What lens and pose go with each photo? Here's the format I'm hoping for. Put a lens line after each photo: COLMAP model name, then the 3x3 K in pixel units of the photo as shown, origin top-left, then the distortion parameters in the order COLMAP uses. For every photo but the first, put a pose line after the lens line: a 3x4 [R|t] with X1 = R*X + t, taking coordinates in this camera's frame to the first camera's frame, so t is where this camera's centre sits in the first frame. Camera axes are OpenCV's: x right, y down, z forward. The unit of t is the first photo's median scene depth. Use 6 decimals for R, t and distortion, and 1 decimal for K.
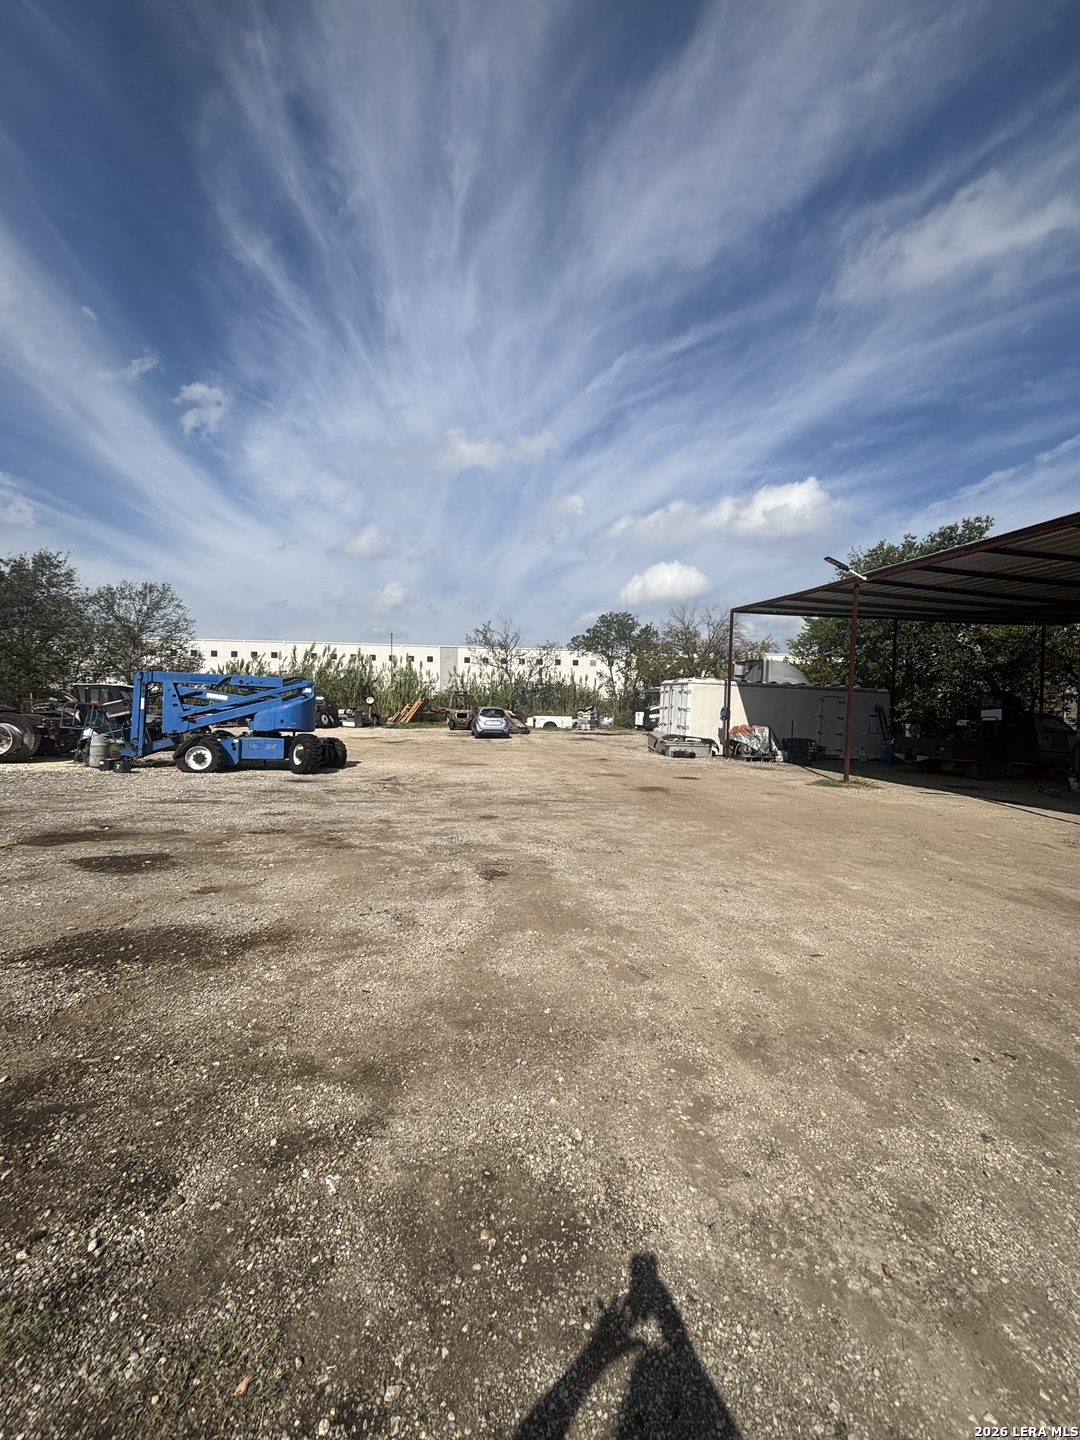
lens RADIAL K [[576.3, 0, 540.0], [0, 576.3, 720.0], [0, 0, 1]] dist [-0.001452, 0.000387]
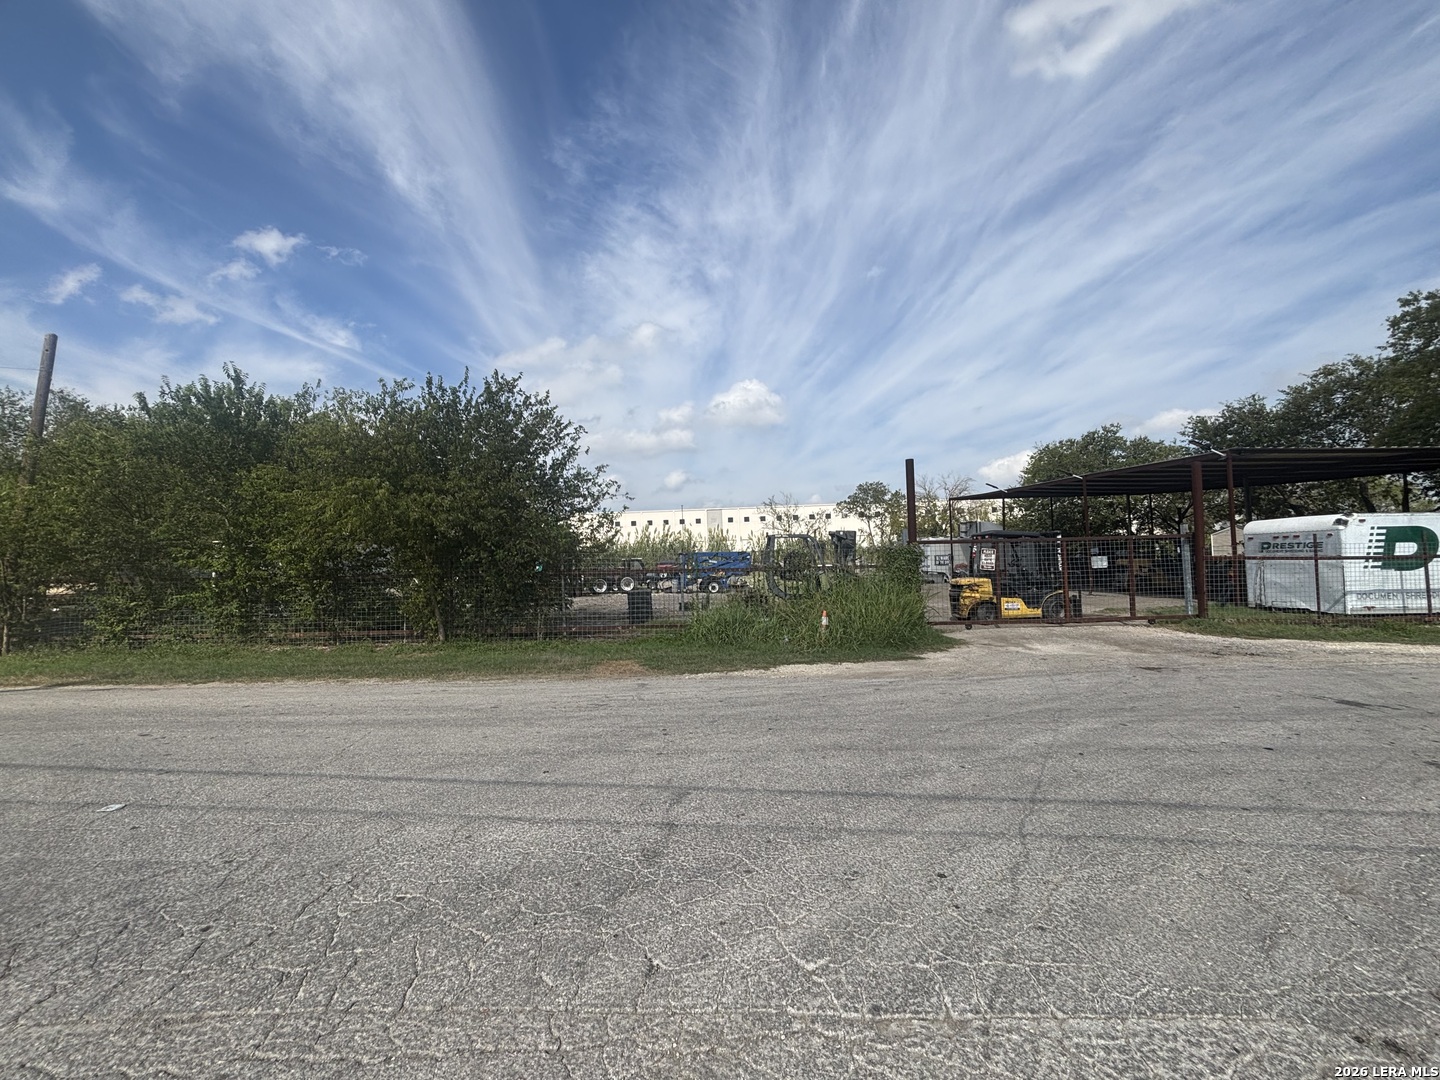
lens RADIAL K [[576.3, 0, 716.6], [0, 576.3, 532.6], [0, 0, 1]] dist [-0.001452, 0.000387]
pose [[0.990231, -0.063380, -0.124200, -0.083242], [0.054689, 0.995891, -0.072181, 0.002970], [0.128265, 0.064684, 0.989628, -0.466108]]
